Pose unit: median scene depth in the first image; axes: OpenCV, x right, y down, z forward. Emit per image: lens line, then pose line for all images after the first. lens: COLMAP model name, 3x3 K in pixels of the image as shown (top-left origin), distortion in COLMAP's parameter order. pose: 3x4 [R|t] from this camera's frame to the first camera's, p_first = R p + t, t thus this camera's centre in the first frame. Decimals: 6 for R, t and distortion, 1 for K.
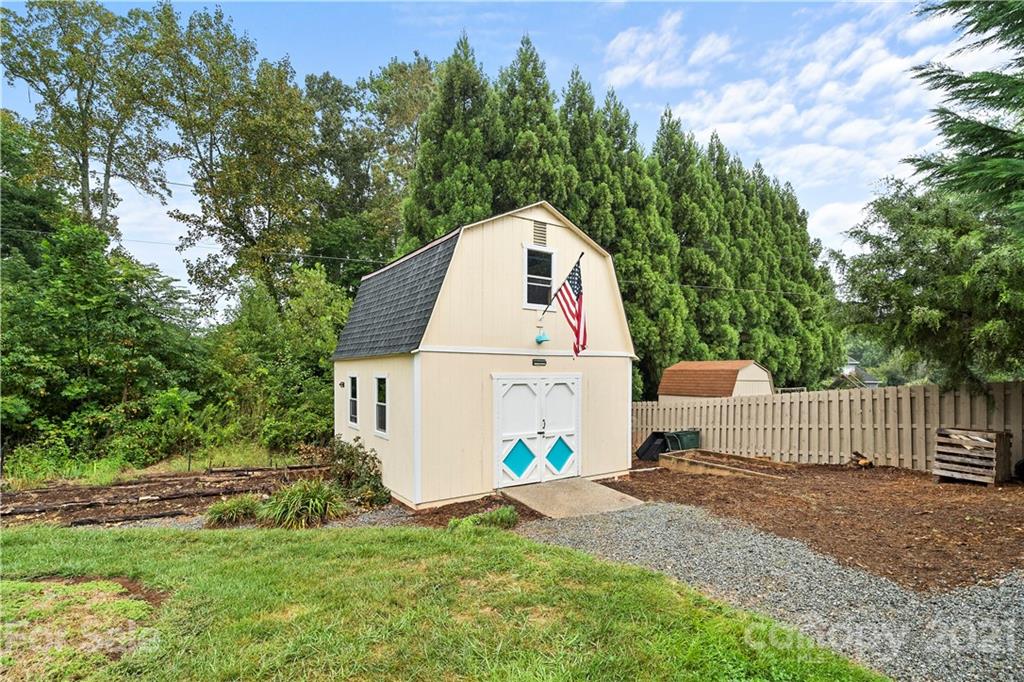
lens RADIAL K [[486.3, 0, 505.9], [0, 486.3, 373.6], [0, 0, 1]] dist [0.000106, 0.000092]
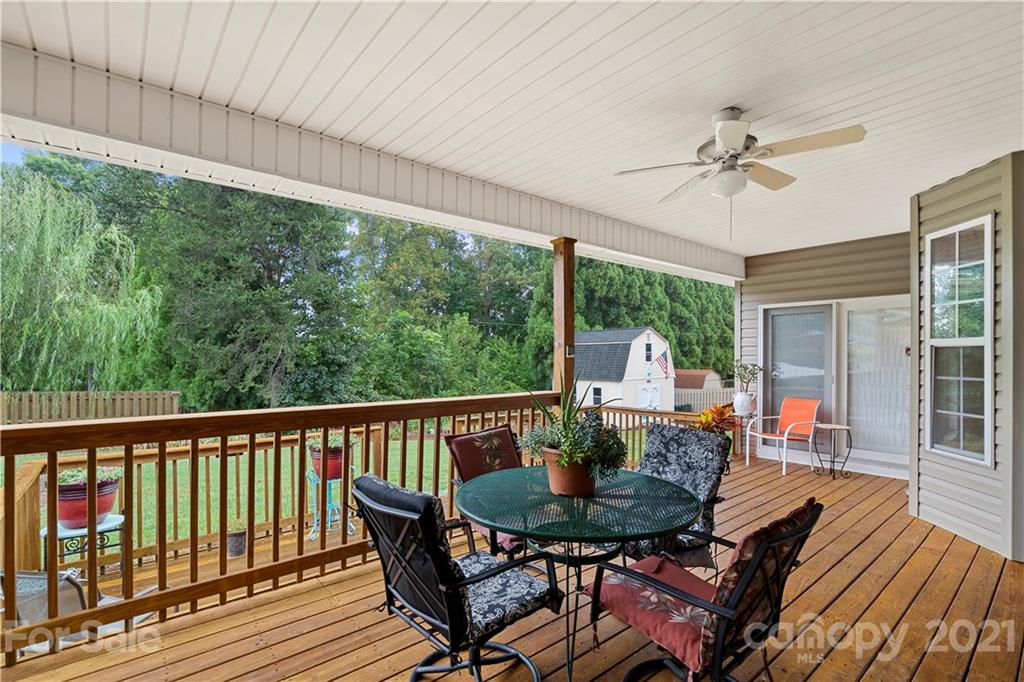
lens RADIAL K [[472.2, 0, 506.1], [0, 472.2, 342.7], [0, 0, 1]] dist [-0.003051, 0.000316]
pose [[0.996007, -0.005202, 0.089125, -0.419247], [0.007769, 0.999564, -0.028478, -0.072684], [-0.088938, 0.029056, 0.995613, -0.711508]]
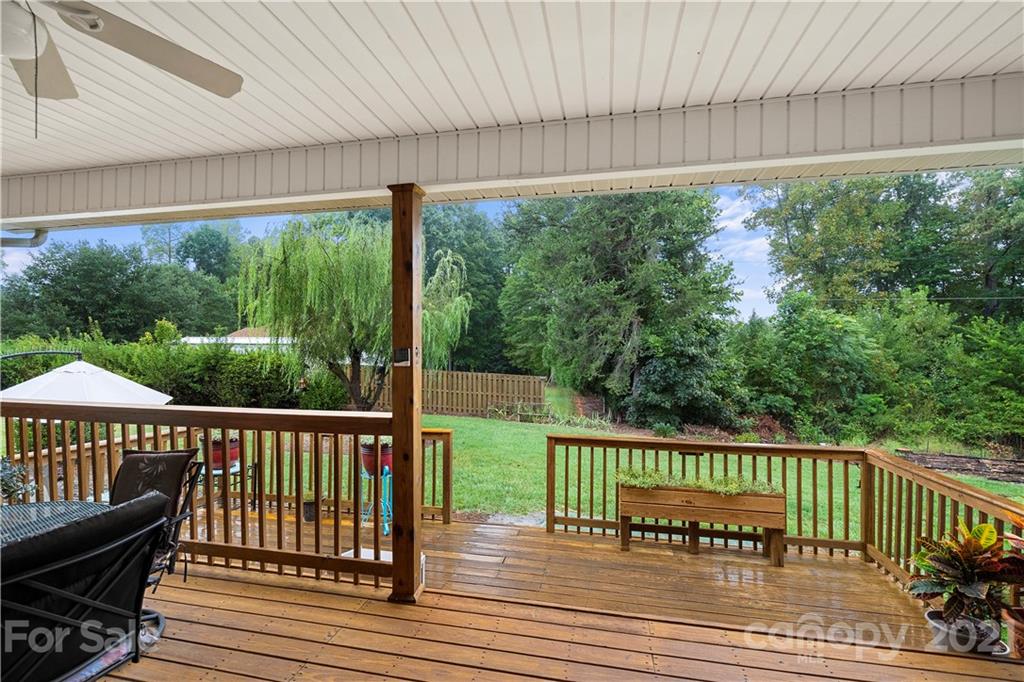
lens RADIAL K [[472.2, 0, 506.1], [0, 472.2, 342.7], [0, 0, 1]] dist [-0.003051, 0.000316]
pose [[0.683407, -0.008604, -0.729987, -0.260609], [0.002559, 0.999953, -0.009389, -0.077657], [0.730033, 0.004548, 0.683397, -0.585069]]
